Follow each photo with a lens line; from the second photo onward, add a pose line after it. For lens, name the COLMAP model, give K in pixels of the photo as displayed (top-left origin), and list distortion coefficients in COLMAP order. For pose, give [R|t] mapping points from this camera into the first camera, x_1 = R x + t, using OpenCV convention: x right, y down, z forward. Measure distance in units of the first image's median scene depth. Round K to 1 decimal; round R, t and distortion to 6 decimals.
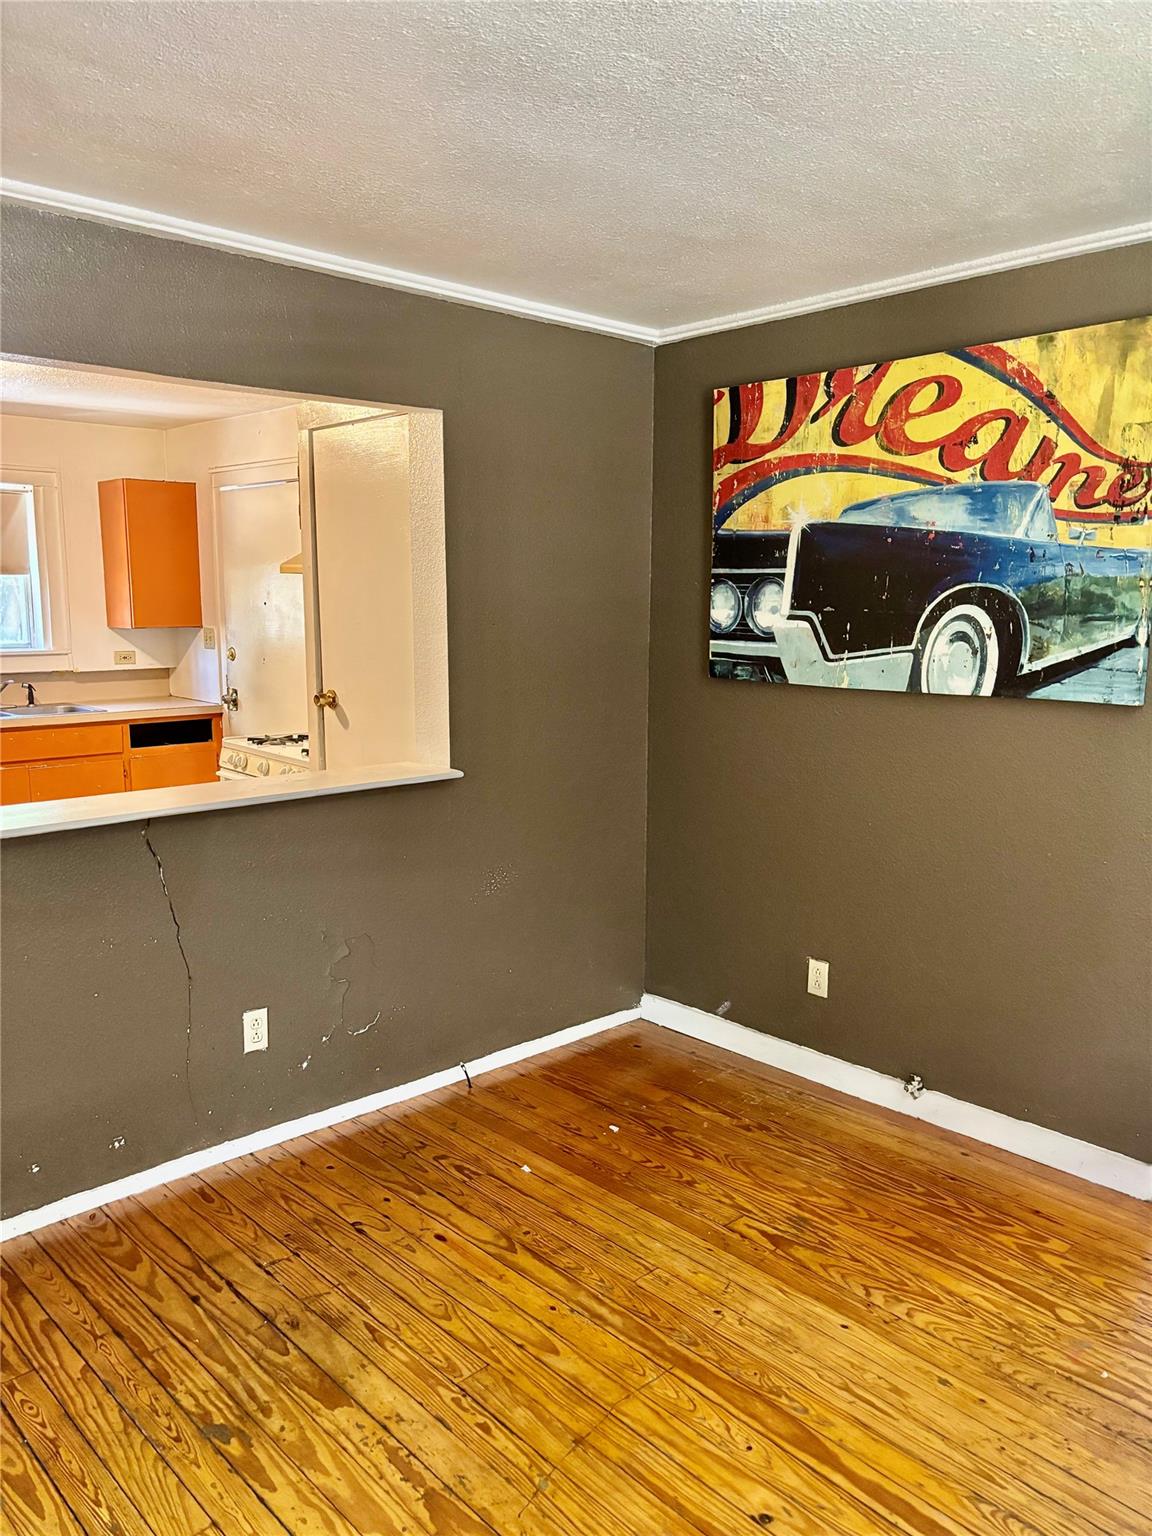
lens RADIAL K [[1157.0, 0, 568.7], [0, 1157.0, 780.9], [0, 0, 1]] dist [0.040048, -0.046768]
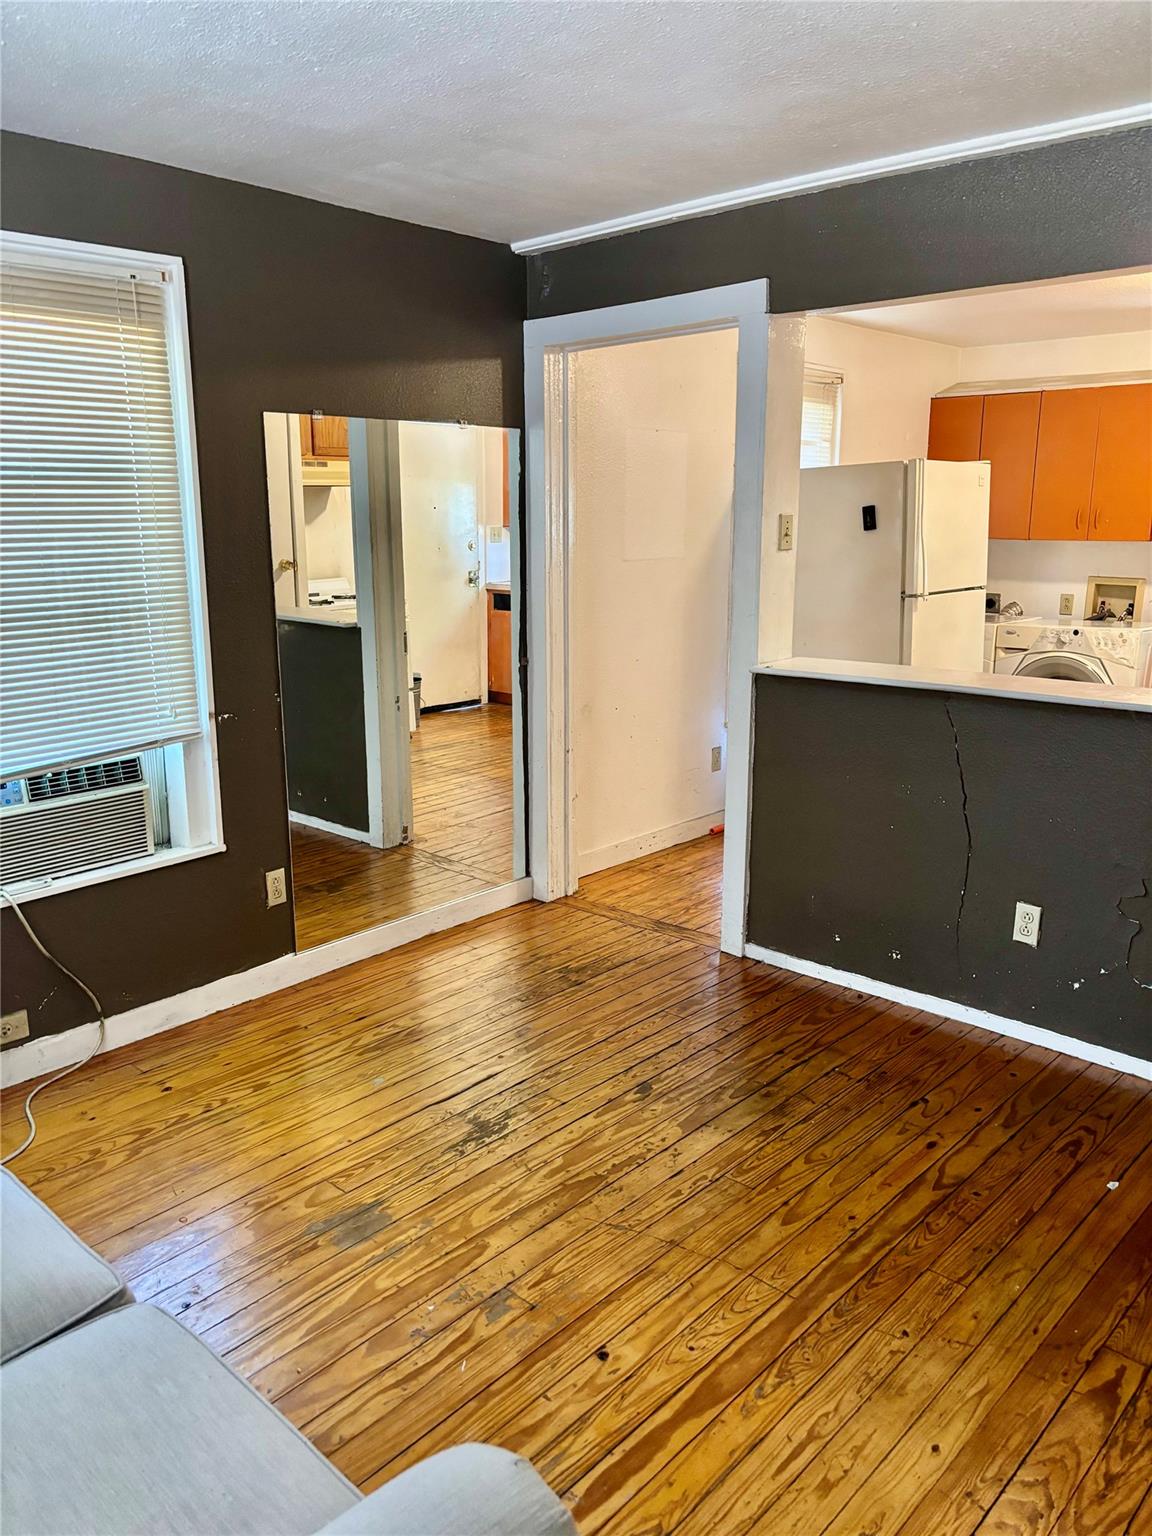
lens RADIAL K [[1157.0, 0, 586.6], [0, 1157.0, 781.0], [0, 0, 1]] dist [0.040048, -0.046768]
pose [[0.088880, 0.225670, -0.970141, 0.715174], [-0.163537, 0.964084, 0.209279, -0.062640], [0.982525, 0.140053, 0.122593, 0.516789]]
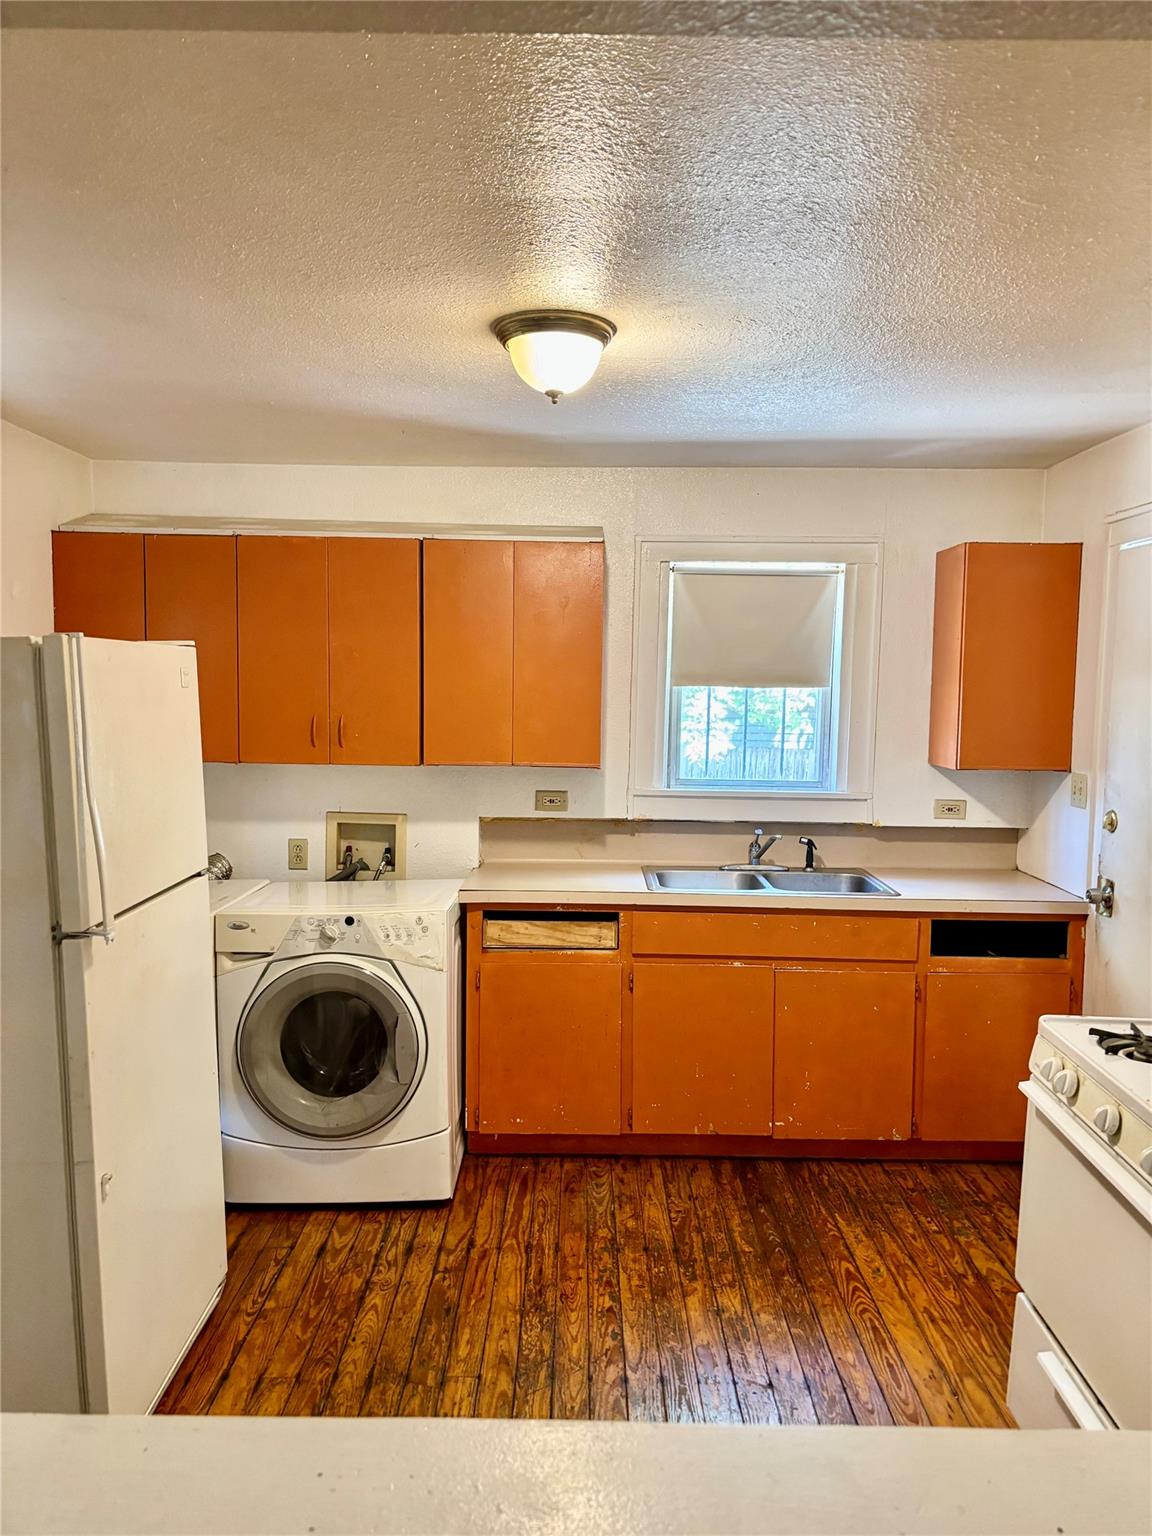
lens RADIAL K [[1157.0, 0, 585.2], [0, 1157.0, 779.3], [0, 0, 1]] dist [0.040048, -0.046768]
pose [[0.727794, 0.064713, -0.682736, -0.171911], [-0.125252, 0.991336, -0.039555, -0.153684], [0.674261, 0.114302, 0.729594, 0.804147]]
